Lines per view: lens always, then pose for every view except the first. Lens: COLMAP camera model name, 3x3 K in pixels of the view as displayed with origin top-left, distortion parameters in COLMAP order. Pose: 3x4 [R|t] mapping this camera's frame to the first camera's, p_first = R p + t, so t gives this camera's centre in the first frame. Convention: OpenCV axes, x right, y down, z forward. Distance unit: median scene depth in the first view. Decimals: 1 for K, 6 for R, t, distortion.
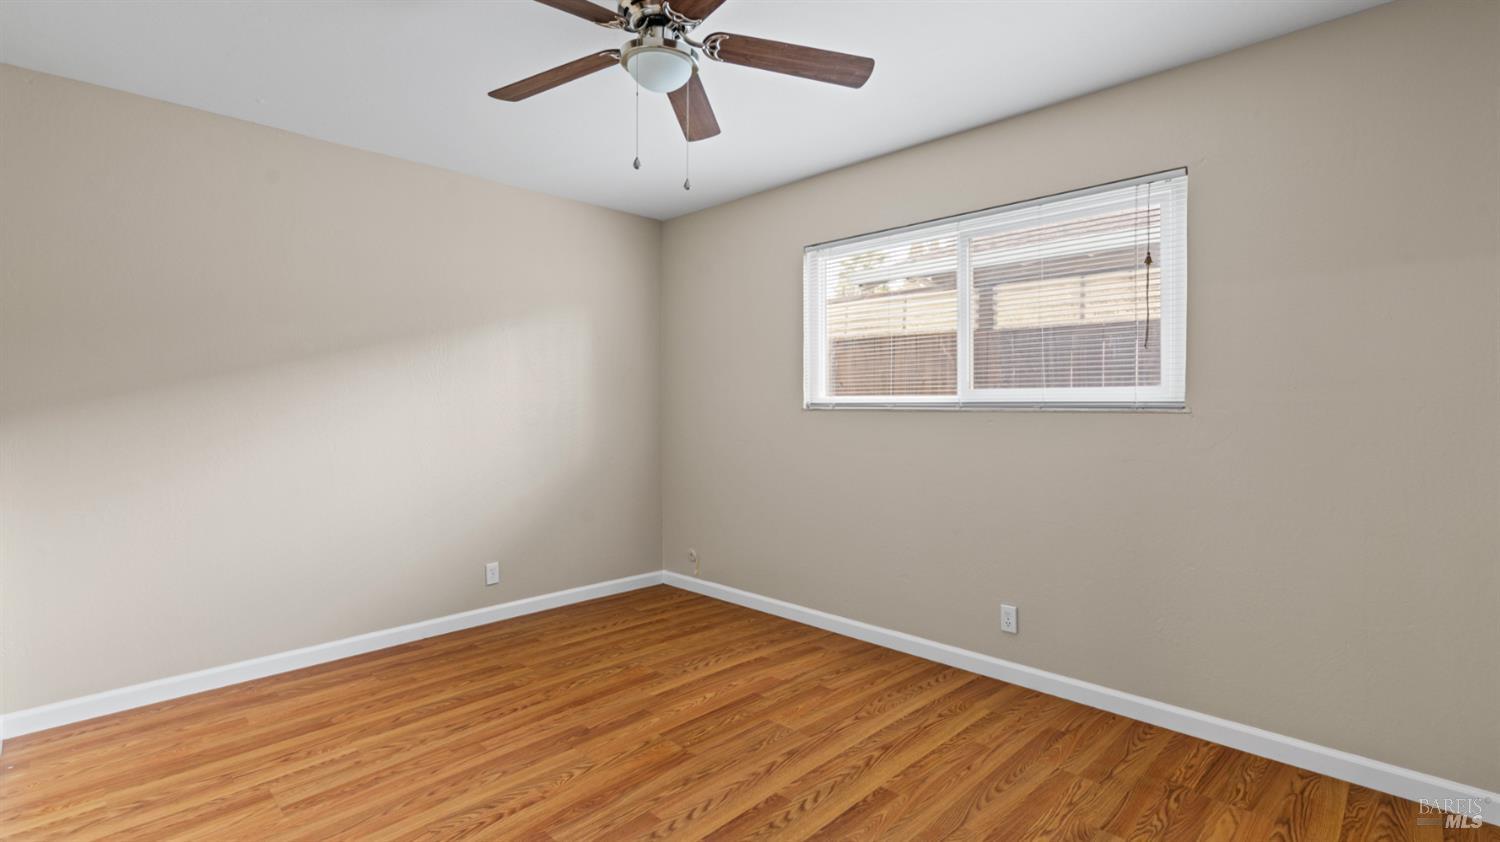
lens RADIAL K [[680.1, 0, 746.0], [0, 680.1, 409.3], [0, 0, 1]] dist [-0.000345, 0.000636]
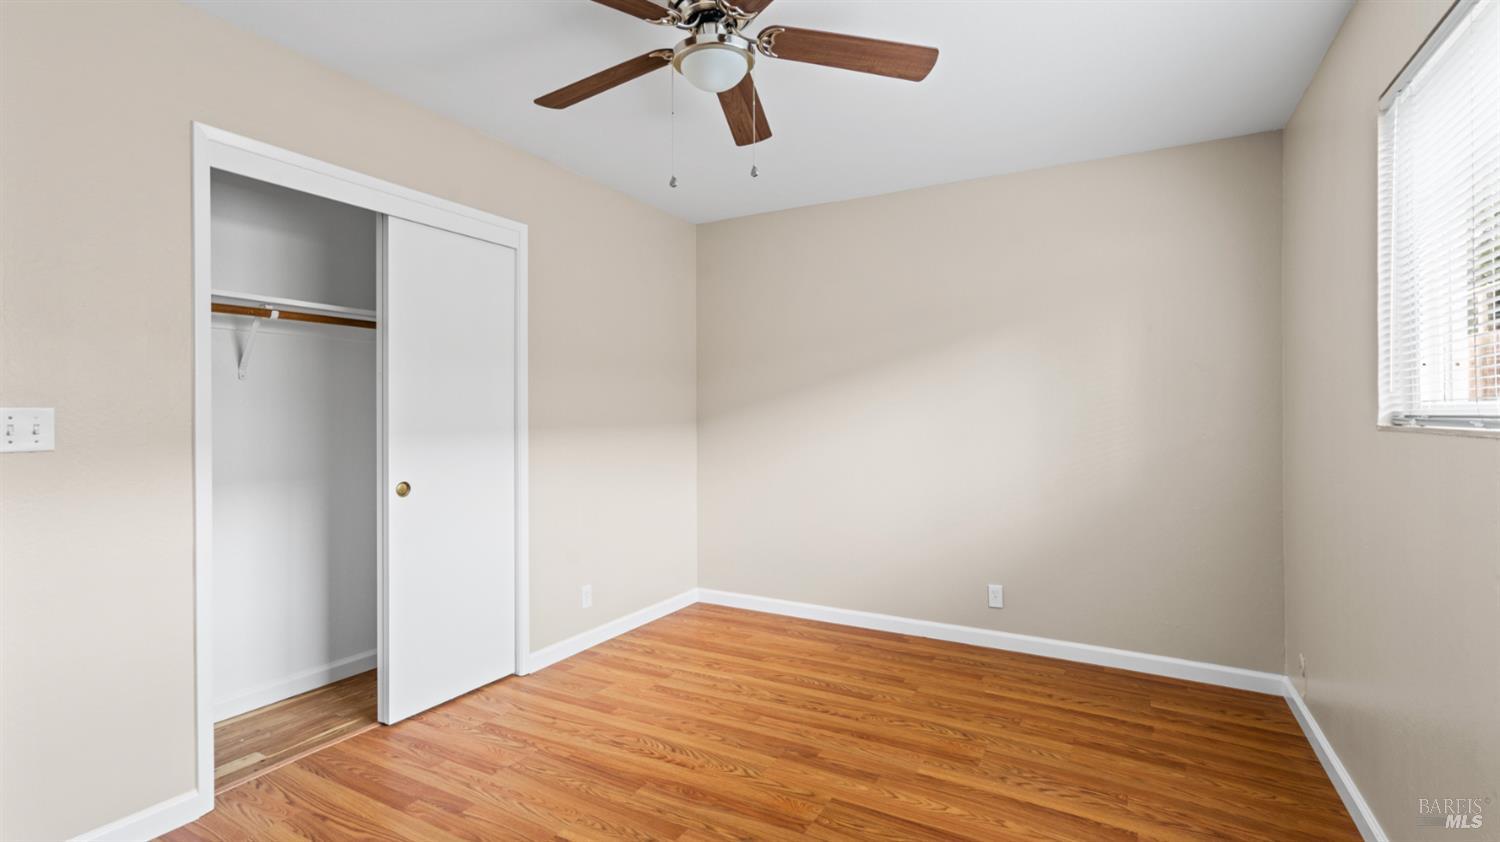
lens RADIAL K [[680.1, 0, 746.0], [0, 680.1, 409.3], [0, 0, 1]] dist [-0.000345, 0.000636]
pose [[0.268341, -0.001746, -0.963323, 0.584416], [-0.006871, 0.999969, -0.003726, -0.010028], [0.963300, 0.007619, 0.268320, 0.569576]]
